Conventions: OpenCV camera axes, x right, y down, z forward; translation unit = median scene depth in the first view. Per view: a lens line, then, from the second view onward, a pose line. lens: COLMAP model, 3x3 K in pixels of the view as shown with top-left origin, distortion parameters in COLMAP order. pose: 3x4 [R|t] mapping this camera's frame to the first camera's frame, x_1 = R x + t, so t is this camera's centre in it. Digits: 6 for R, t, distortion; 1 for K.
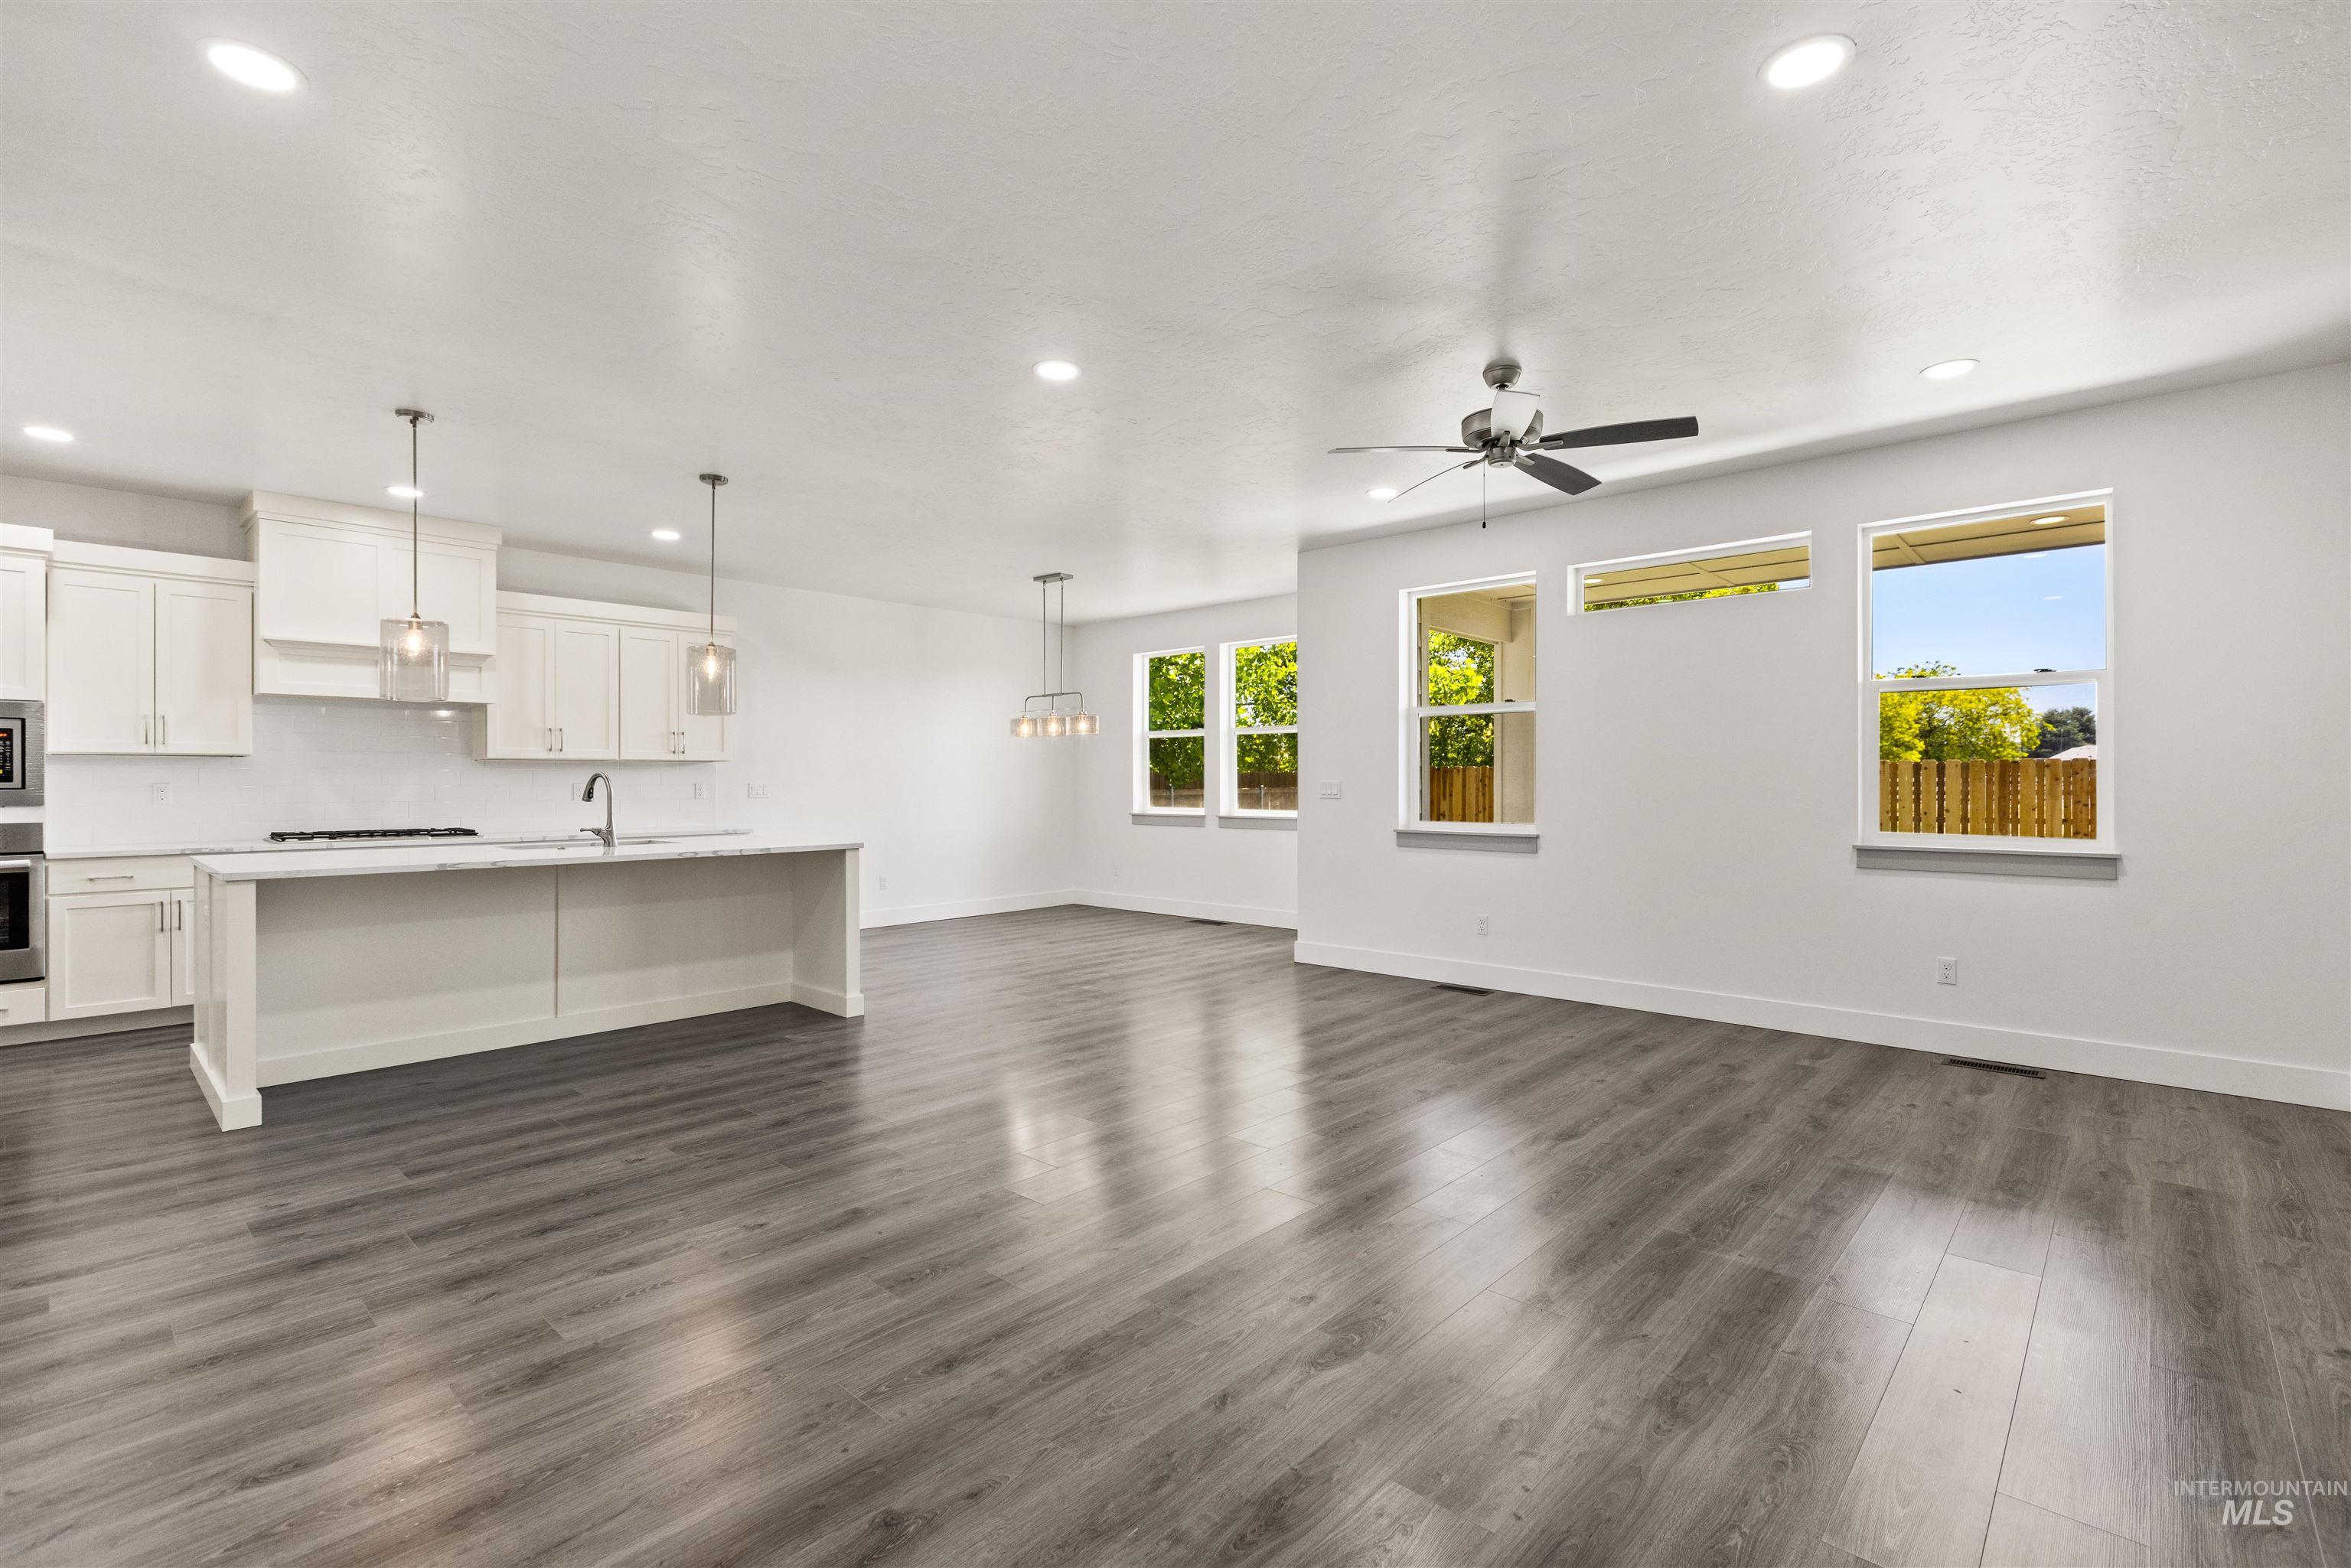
lens RADIAL K [[1047.1, 0, 1169.5], [0, 1047.1, 772.5], [0, 0, 1]] dist [0.005265, -0.001449]
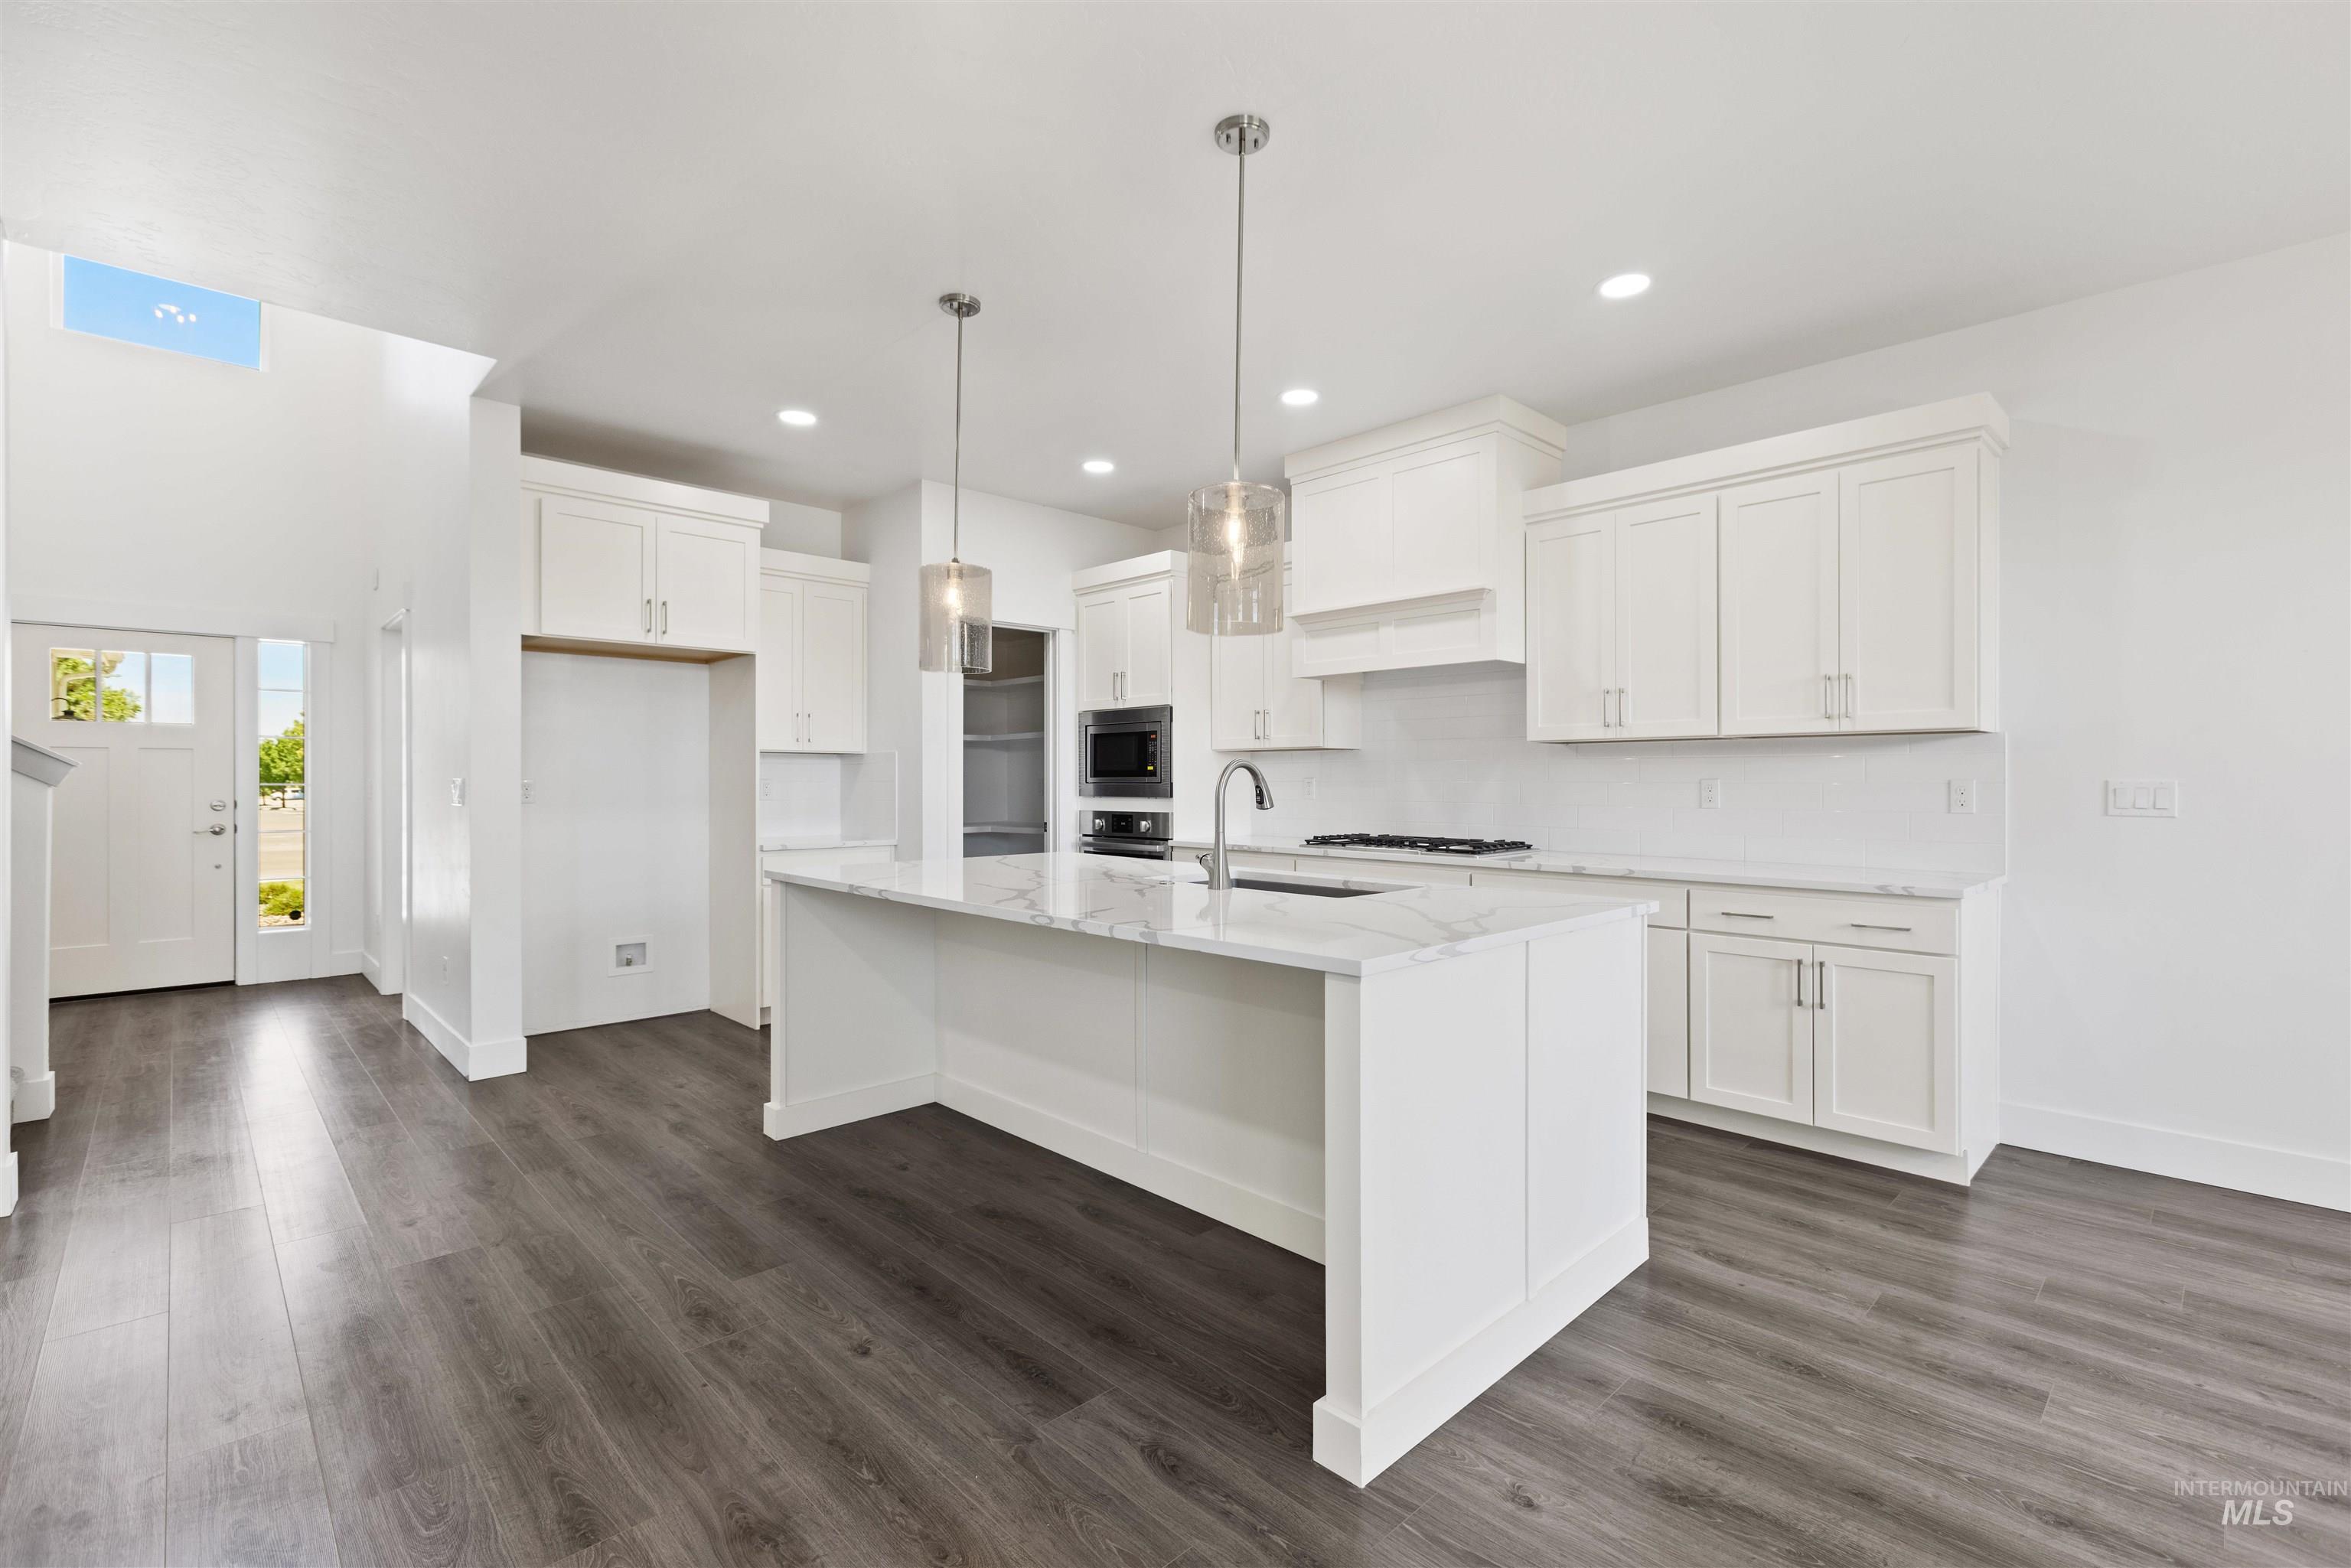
lens RADIAL K [[1047.1, 0, 1193.4], [0, 1047.1, 780.5], [0, 0, 1]] dist [0.005265, -0.001449]
pose [[-0.043411, 0.004279, -0.999048, 0.037761], [0.009943, 0.999943, 0.003851, 0.008206], [0.999008, -0.009766, -0.043451, 0.969203]]
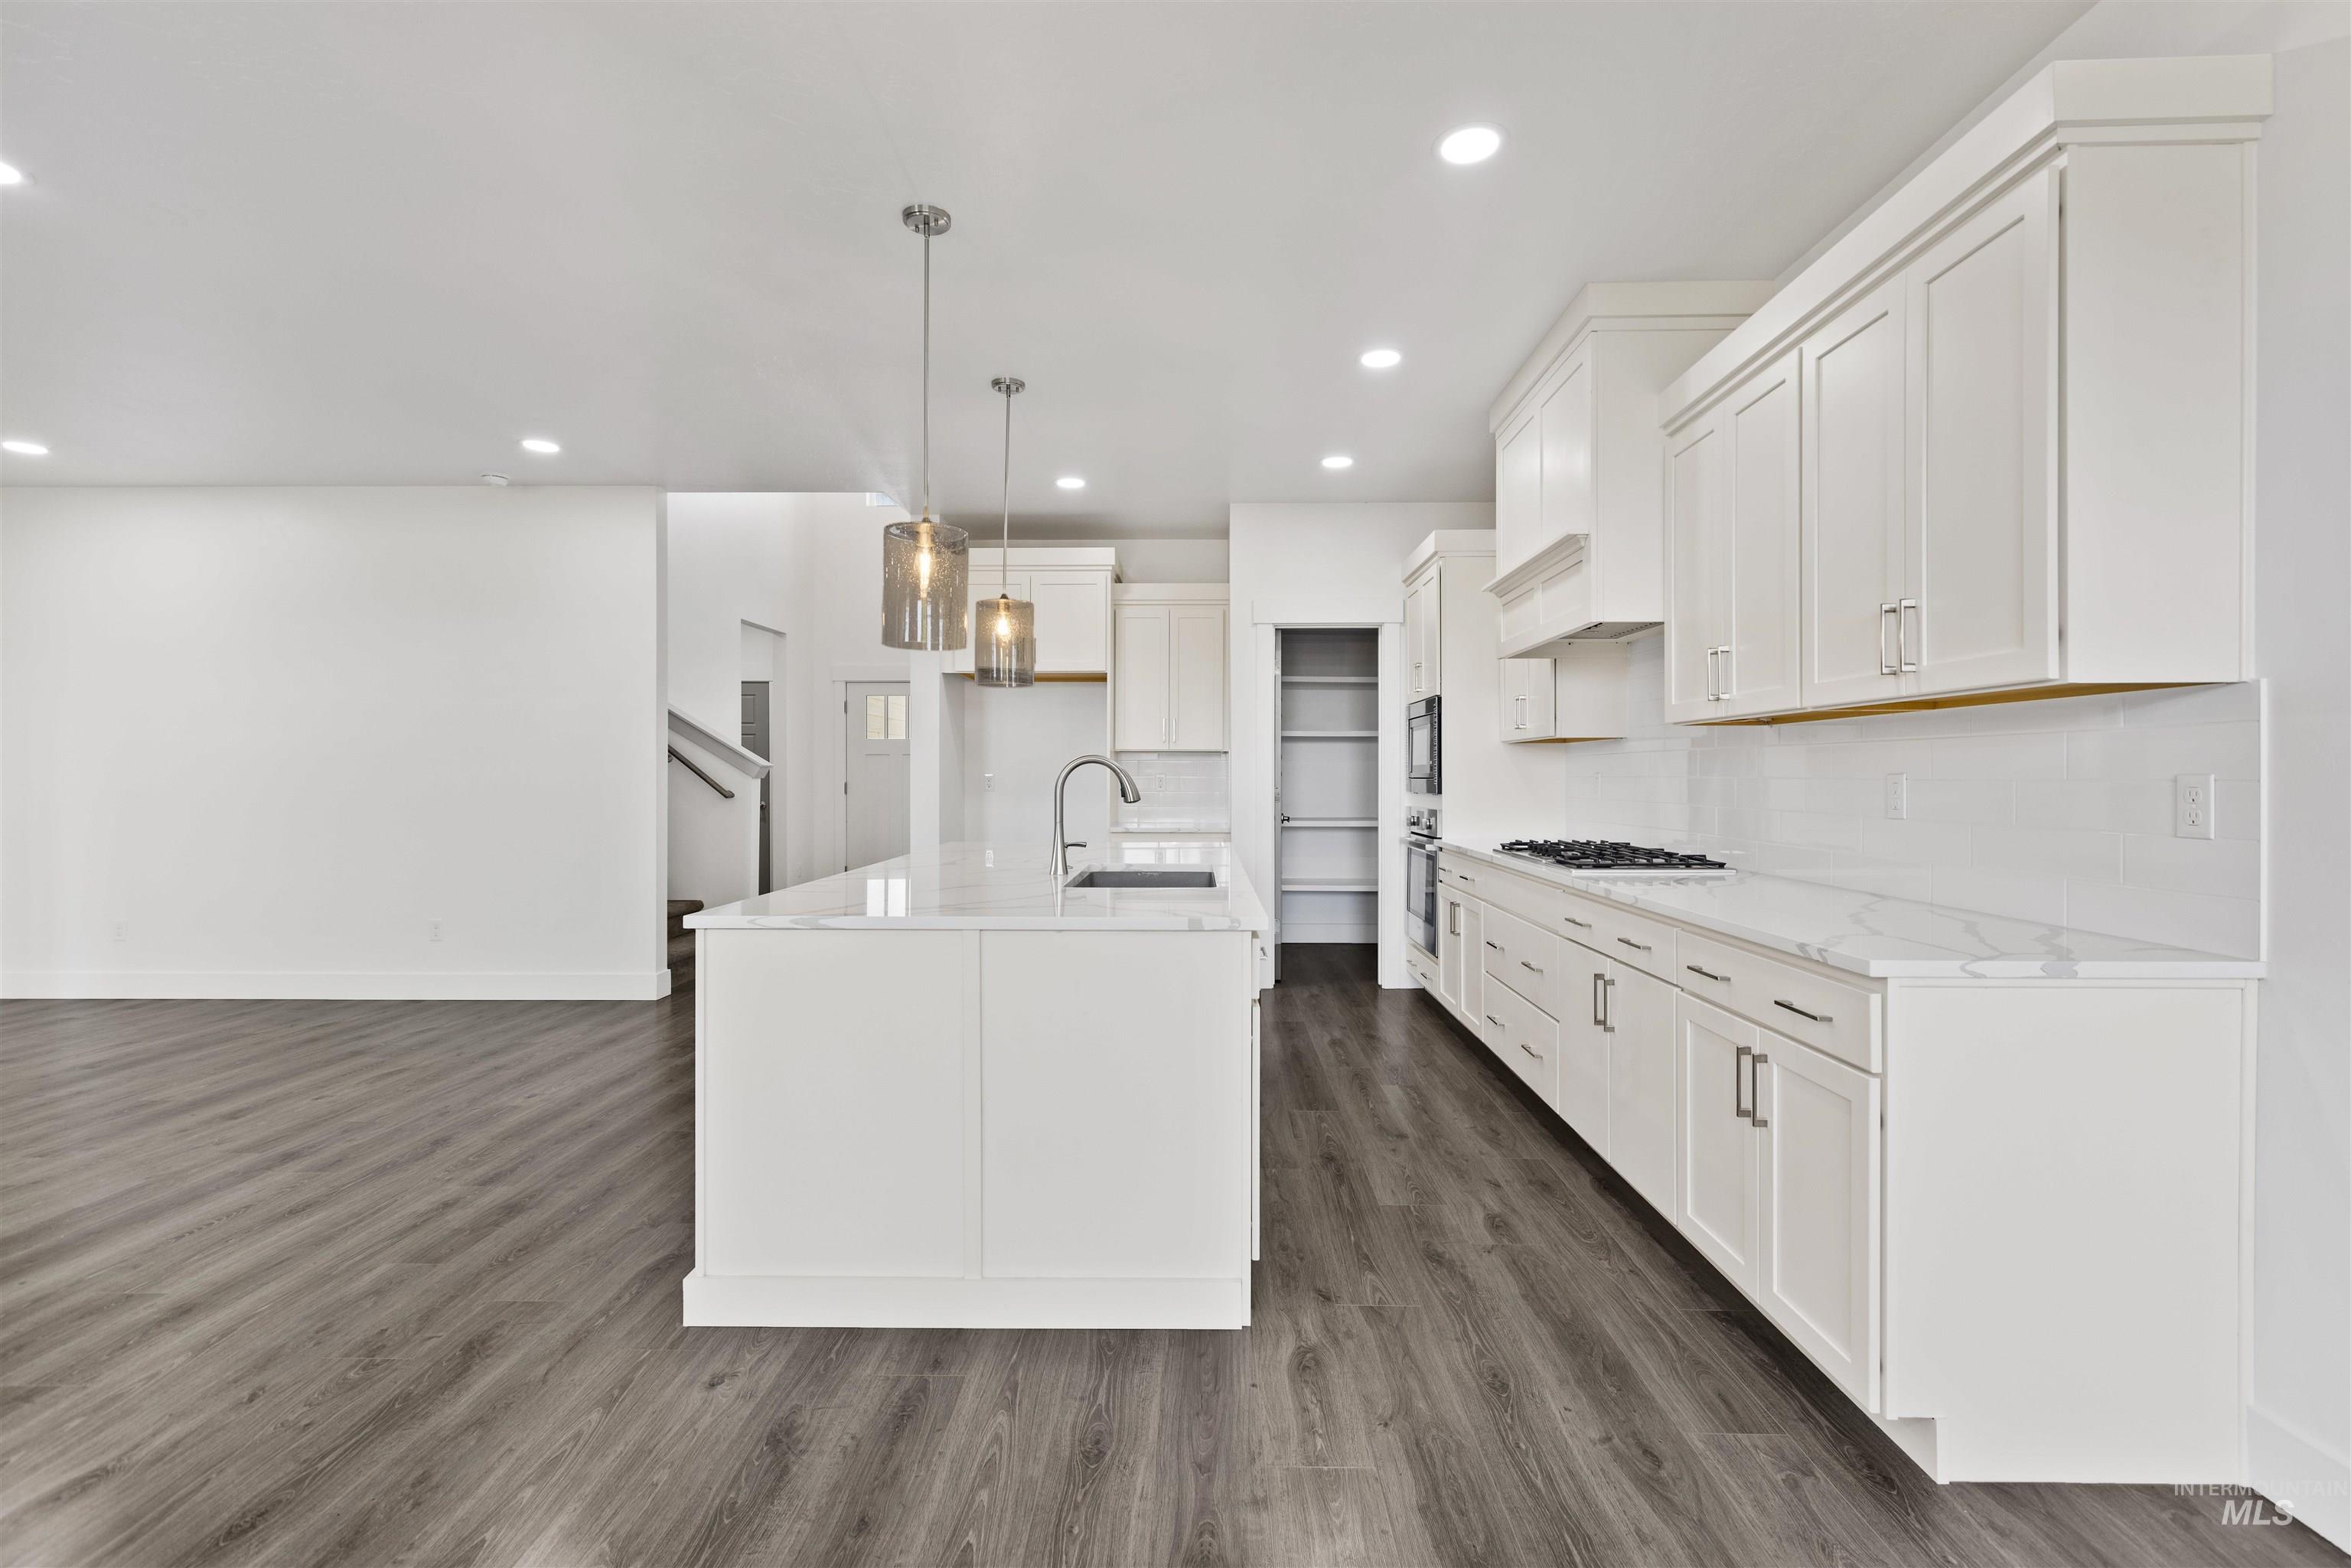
lens RADIAL K [[1047.1, 0, 1171.2], [0, 1047.1, 783.7], [0, 0, 1]] dist [0.005265, -0.001449]
pose [[-0.741354, 0.007344, -0.671075, -0.155983], [0.008346, 0.999964, 0.001723, 0.014867], [0.671063, -0.004323, -0.741388, 1.449278]]
